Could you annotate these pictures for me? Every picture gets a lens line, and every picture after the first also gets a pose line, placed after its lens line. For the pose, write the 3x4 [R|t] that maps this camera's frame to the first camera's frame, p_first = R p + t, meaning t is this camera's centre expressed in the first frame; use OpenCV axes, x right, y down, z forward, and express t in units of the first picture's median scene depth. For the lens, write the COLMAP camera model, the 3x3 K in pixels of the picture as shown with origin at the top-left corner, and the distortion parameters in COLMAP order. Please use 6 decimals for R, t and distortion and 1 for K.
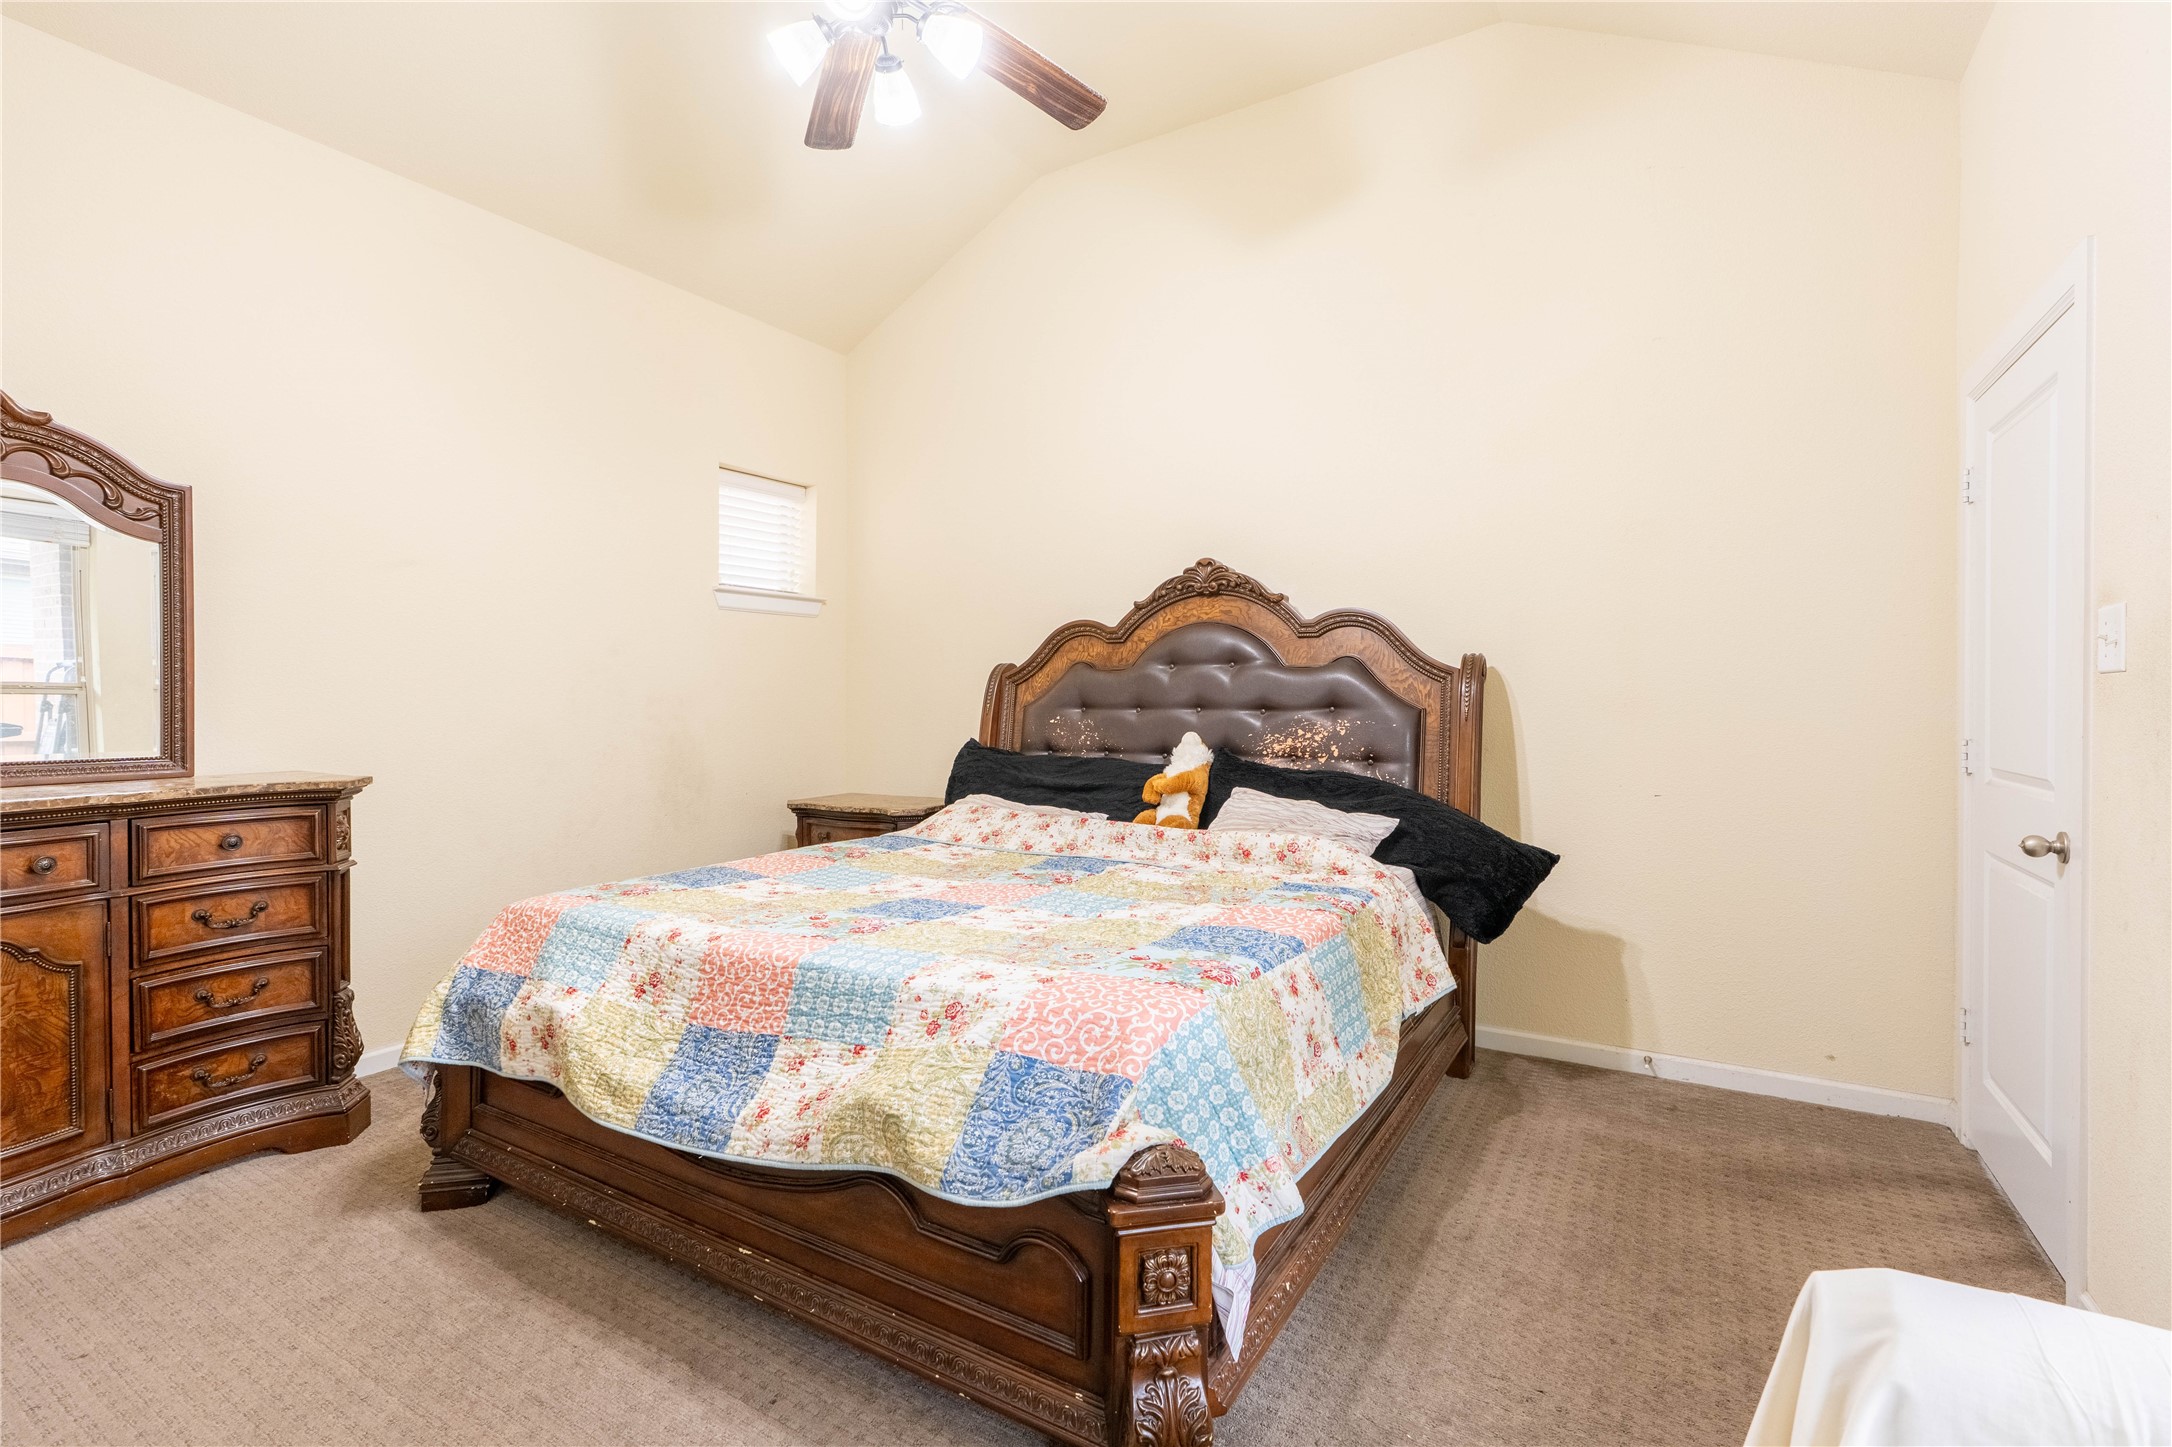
lens RADIAL K [[985.3, 0, 1047.7], [0, 985.3, 721.0], [0, 0, 1]] dist [-0.005872, 0.002463]
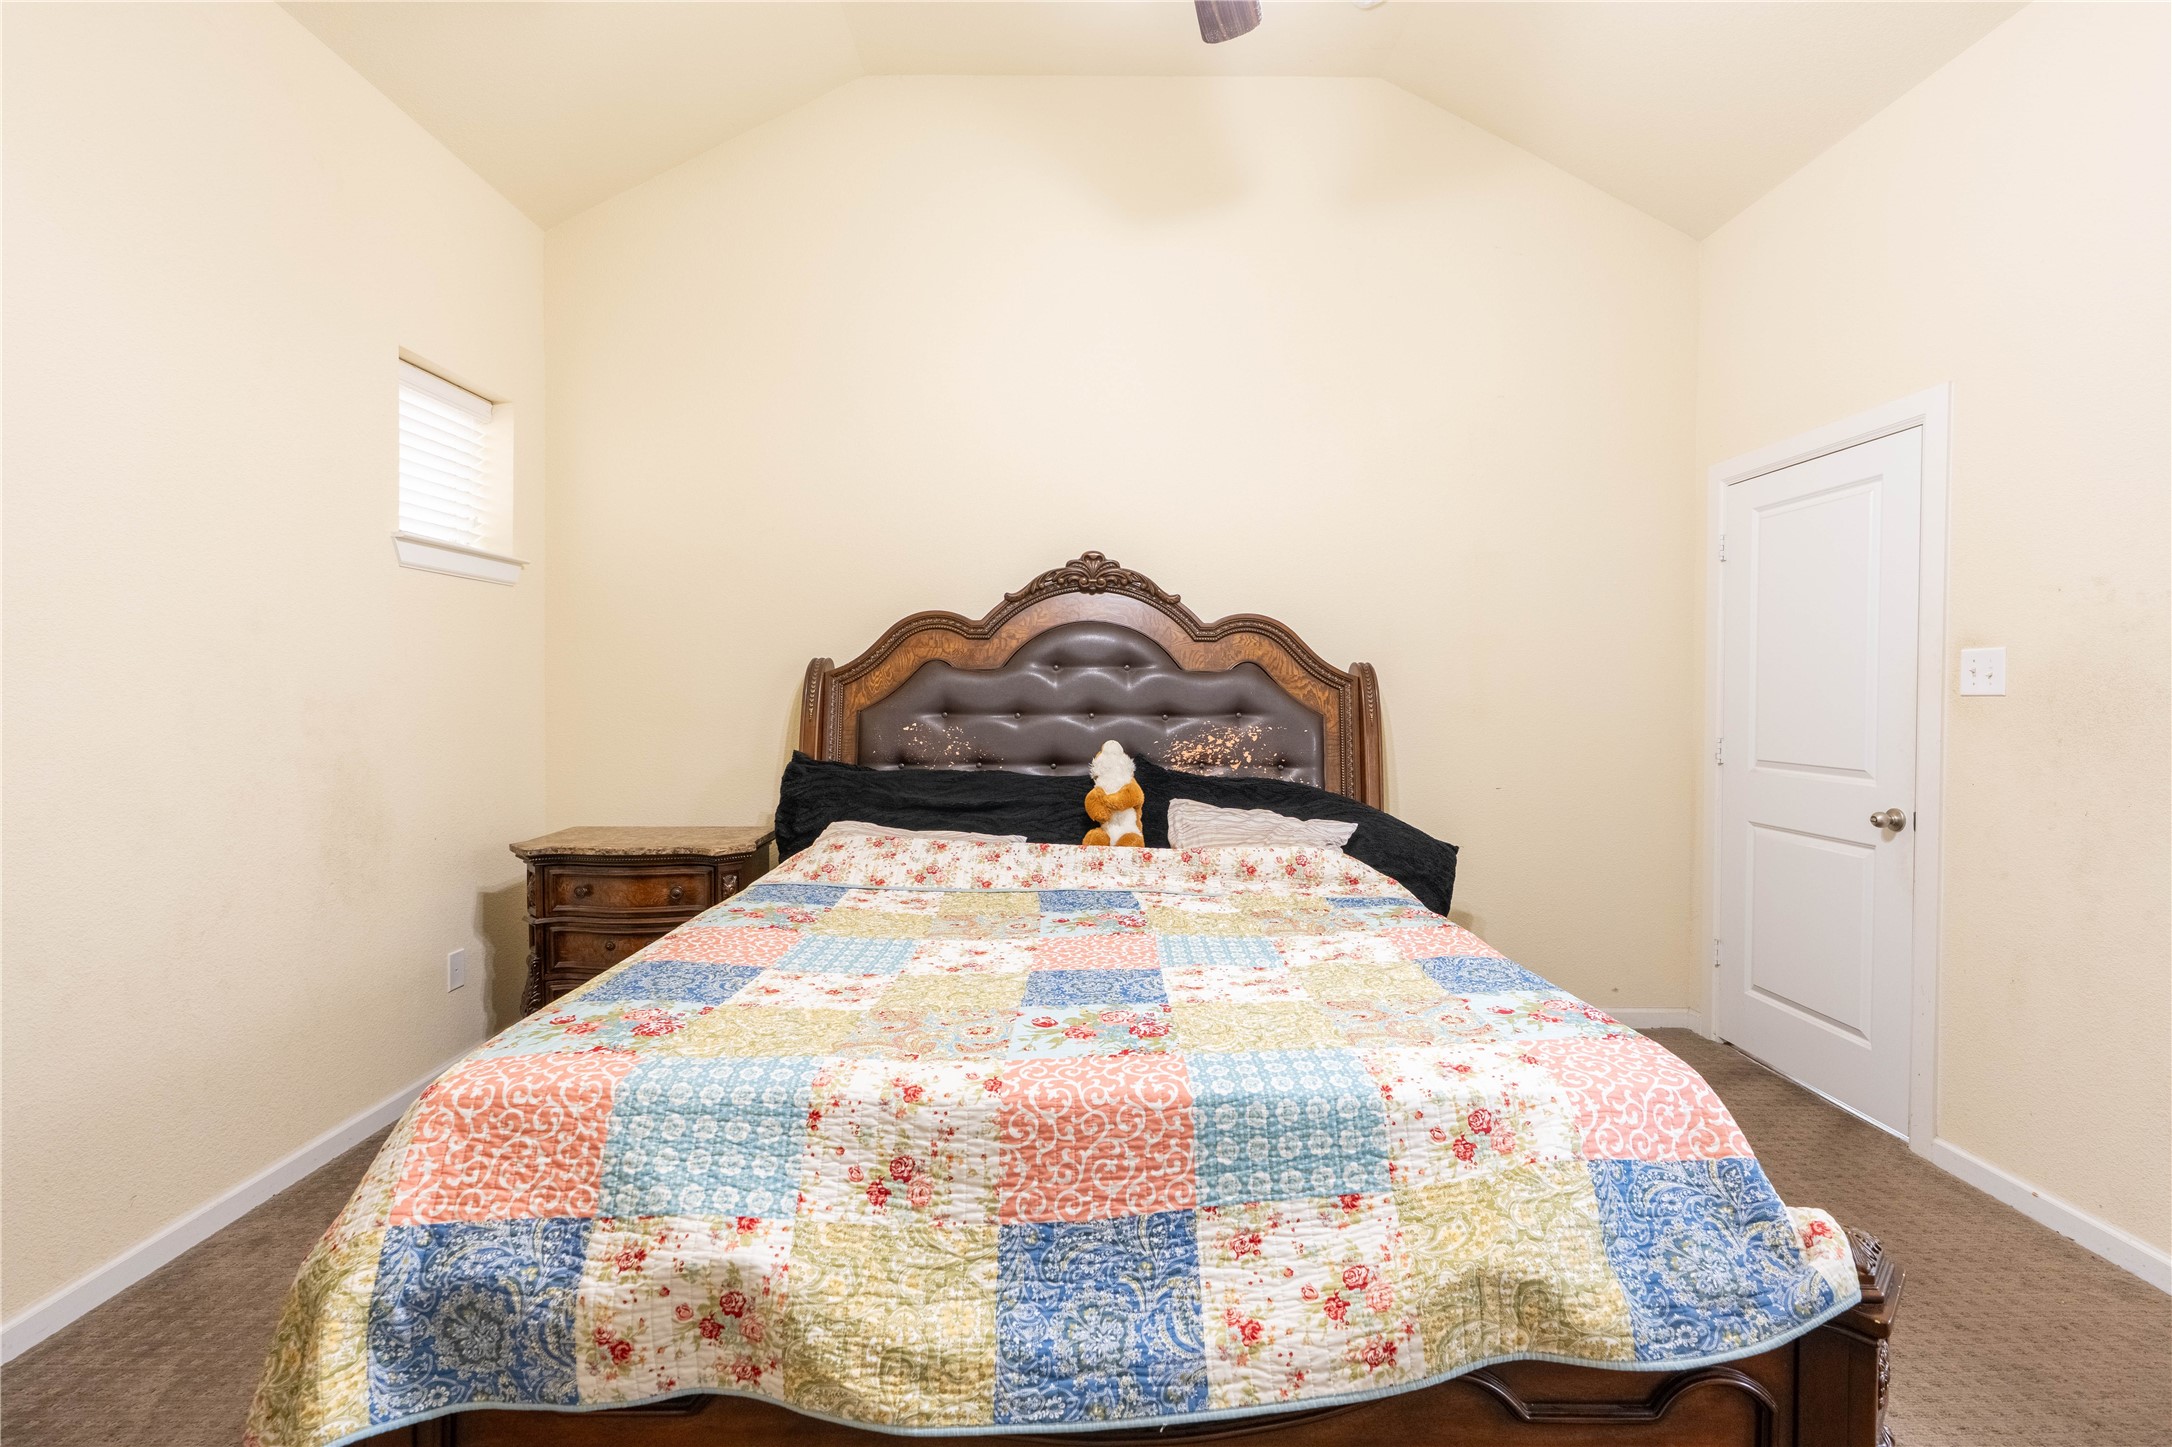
lens RADIAL K [[985.3, 0, 1084.0], [0, 985.3, 716.4], [0, 0, 1]] dist [-0.005872, 0.002463]
pose [[0.848149, -0.007929, 0.529698, -0.431145], [0.005247, 0.999965, 0.006568, -0.020597], [-0.529731, -0.002791, 0.848161, 0.276755]]
